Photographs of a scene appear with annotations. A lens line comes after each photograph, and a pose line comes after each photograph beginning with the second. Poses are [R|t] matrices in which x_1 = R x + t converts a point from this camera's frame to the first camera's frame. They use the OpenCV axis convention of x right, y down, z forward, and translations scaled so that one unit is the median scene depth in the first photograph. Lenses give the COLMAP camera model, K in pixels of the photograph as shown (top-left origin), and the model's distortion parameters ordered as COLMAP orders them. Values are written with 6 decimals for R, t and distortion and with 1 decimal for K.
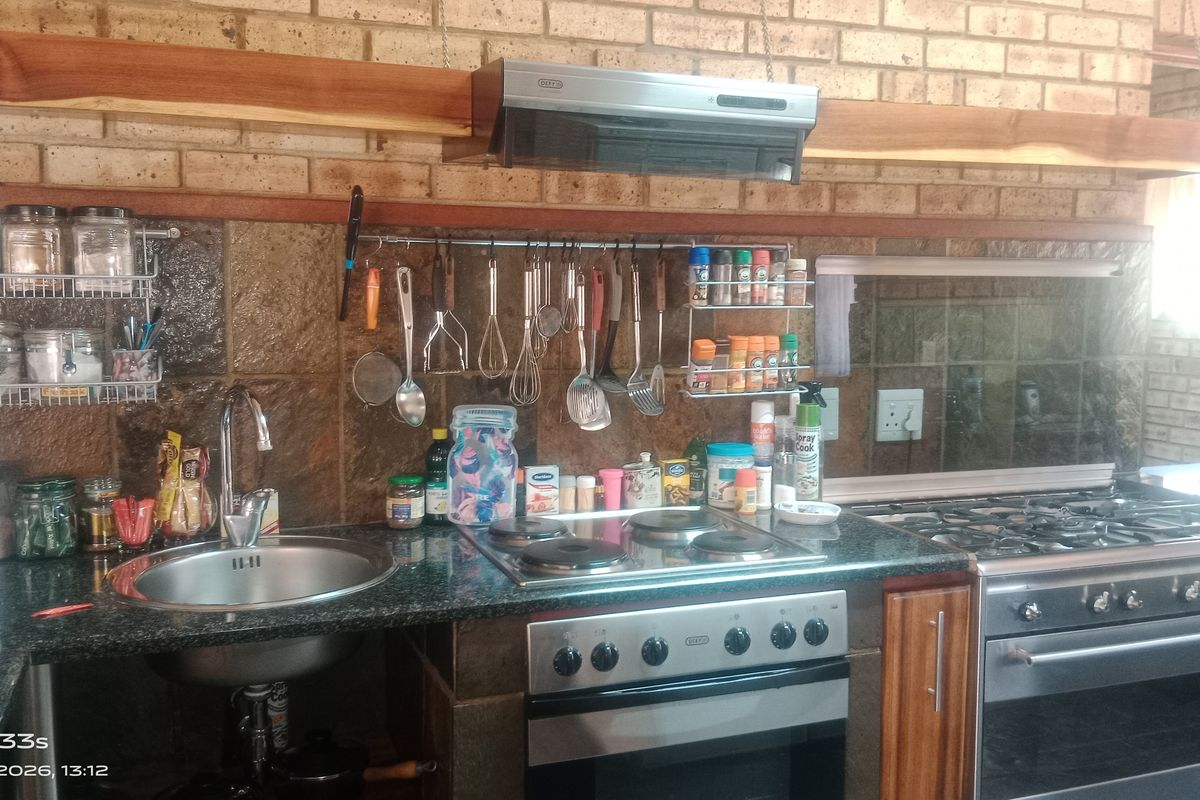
lens RADIAL K [[1095.3, 0, 600.0], [0, 1095.3, 400.0], [0, 0, 1]] dist [0.104044, -0.198855]
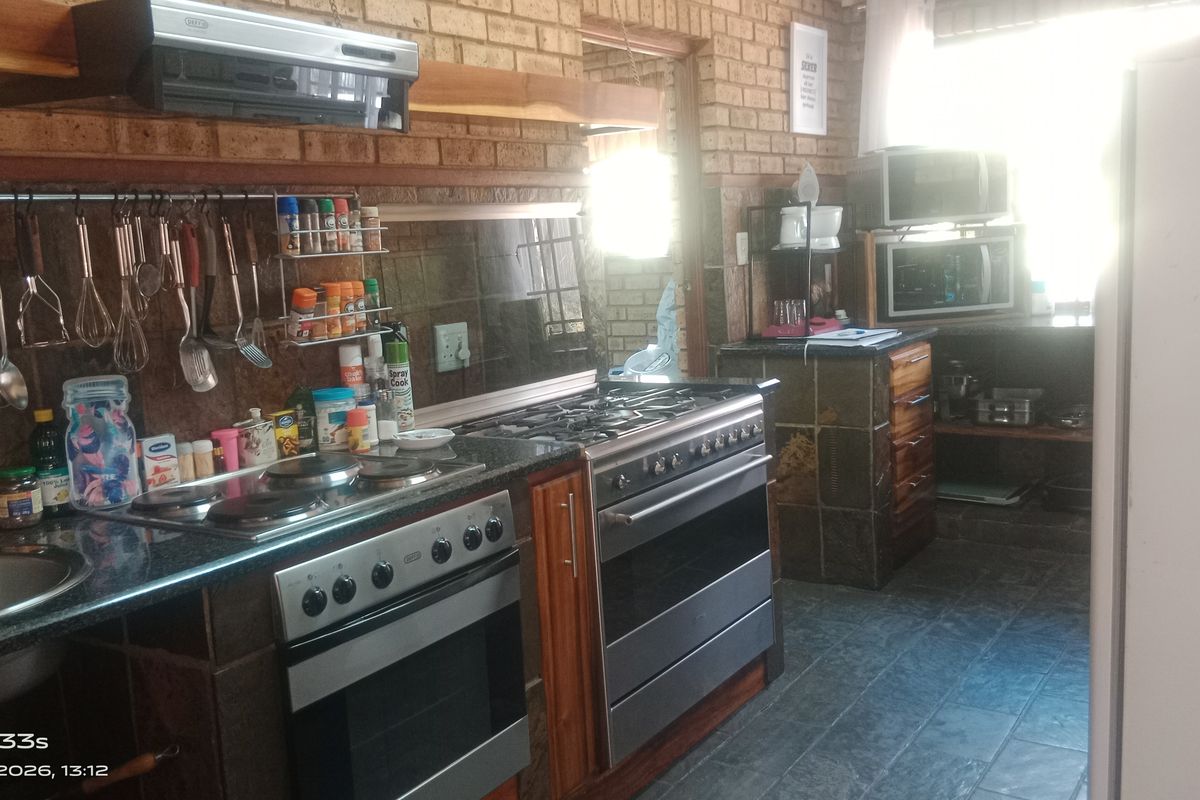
lens RADIAL K [[1095.3, 0, 600.0], [0, 1095.3, 400.0], [0, 0, 1]] dist [0.104044, -0.198855]
pose [[0.806690, -0.138109, 0.574611, -0.279657], [0.123533, 0.990237, 0.064579, 0.015118], [-0.577920, 0.018888, 0.815875, 0.010208]]
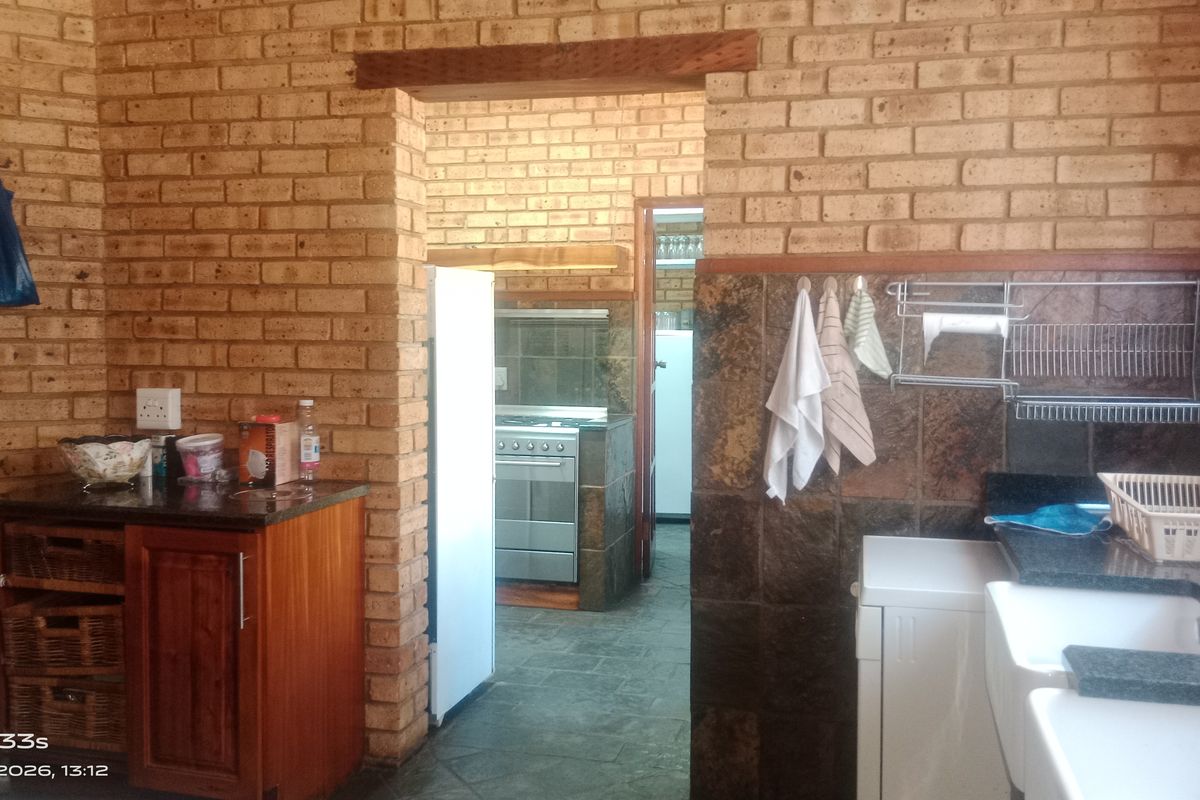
lens RADIAL K [[1095.3, 0, 600.0], [0, 1095.3, 400.0], [0, 0, 1]] dist [0.104044, -0.198855]
pose [[0.830884, 0.028008, -0.555740, 1.875590], [-0.061835, 0.997194, -0.042193, 0.152212], [0.552999, 0.069422, 0.830285, -0.812597]]
